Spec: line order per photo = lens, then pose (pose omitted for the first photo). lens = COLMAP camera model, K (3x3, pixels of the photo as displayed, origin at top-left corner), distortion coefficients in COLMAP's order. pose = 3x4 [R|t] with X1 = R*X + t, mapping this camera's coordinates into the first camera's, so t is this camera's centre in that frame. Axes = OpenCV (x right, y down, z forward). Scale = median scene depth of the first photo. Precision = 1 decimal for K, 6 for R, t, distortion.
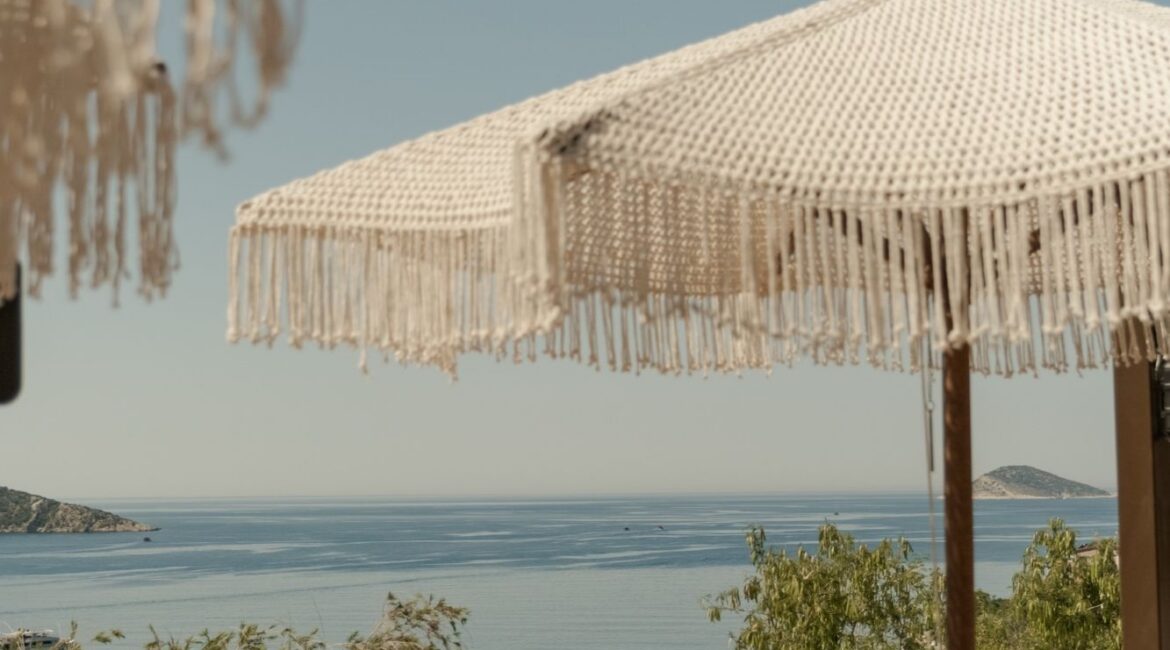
lens RADIAL K [[1375.9, 0, 642.6], [0, 1375.9, 326.5], [0, 0, 1]] dist [-0.033519, -0.052589]
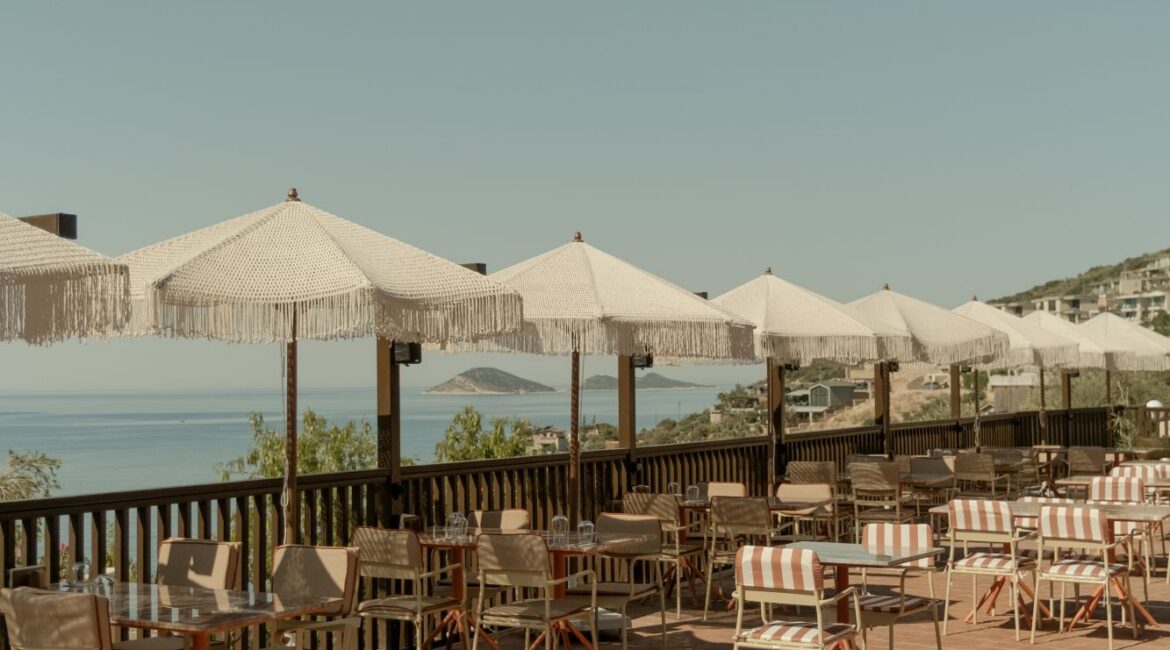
lens RADIAL K [[1375.9, 0, 642.6], [0, 1375.9, 326.5], [0, 0, 1]] dist [-0.033519, -0.052589]
pose [[0.944051, 0.010292, 0.329639, -0.007420], [-0.034386, 0.997137, 0.067345, -0.050180], [-0.328003, -0.074912, 0.941702, -0.445103]]
